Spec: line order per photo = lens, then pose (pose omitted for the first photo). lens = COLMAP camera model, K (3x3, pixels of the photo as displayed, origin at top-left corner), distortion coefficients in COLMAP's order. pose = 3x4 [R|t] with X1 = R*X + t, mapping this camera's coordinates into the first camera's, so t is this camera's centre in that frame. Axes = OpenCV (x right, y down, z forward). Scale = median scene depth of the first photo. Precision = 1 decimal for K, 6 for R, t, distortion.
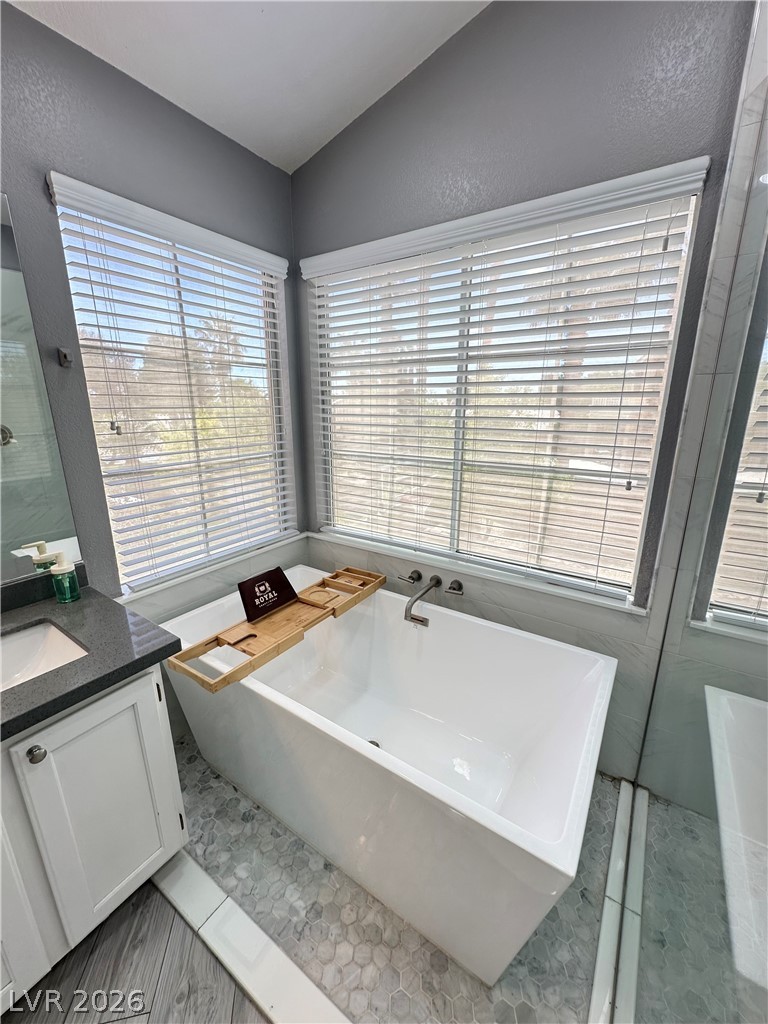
lens RADIAL K [[409.1, 0, 384.0], [0, 409.1, 512.0], [0, 0, 1]] dist [-0.002795, -0.000094]
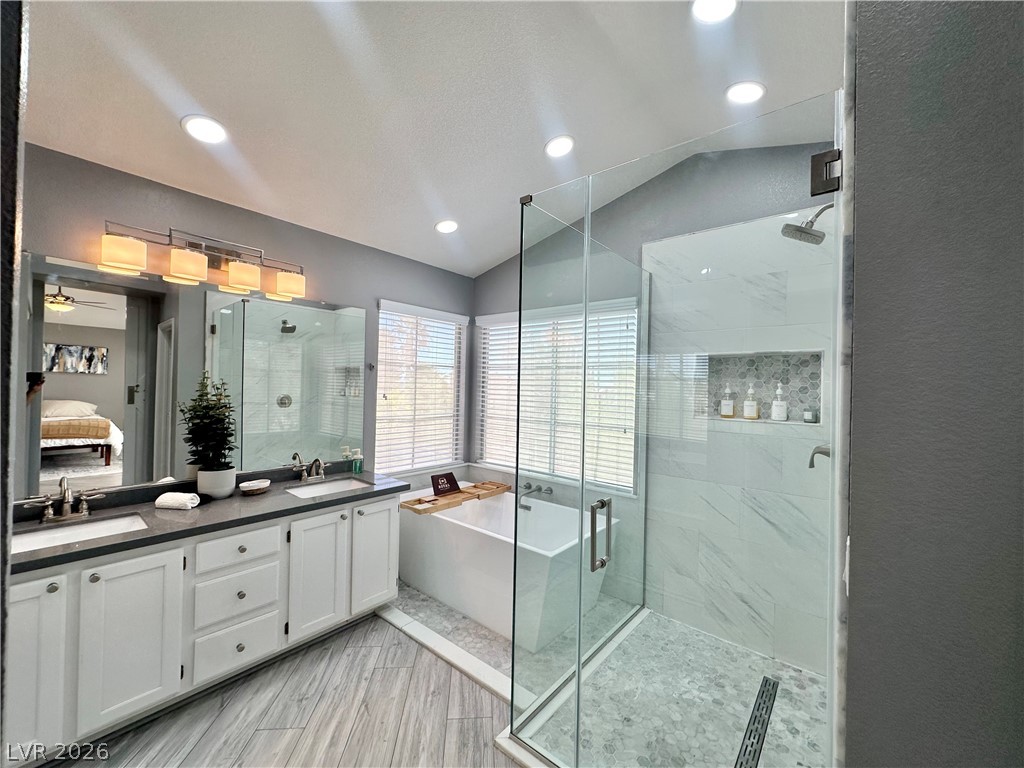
lens RADIAL K [[409.1, 0, 507.3], [0, 409.1, 384.3], [0, 0, 1]] dist [-0.002795, -0.000094]
pose [[0.992974, 0.024250, -0.115820, 0.210005], [-0.053724, 0.964472, -0.258666, 0.225989], [0.105432, 0.263071, 0.958998, -0.906079]]
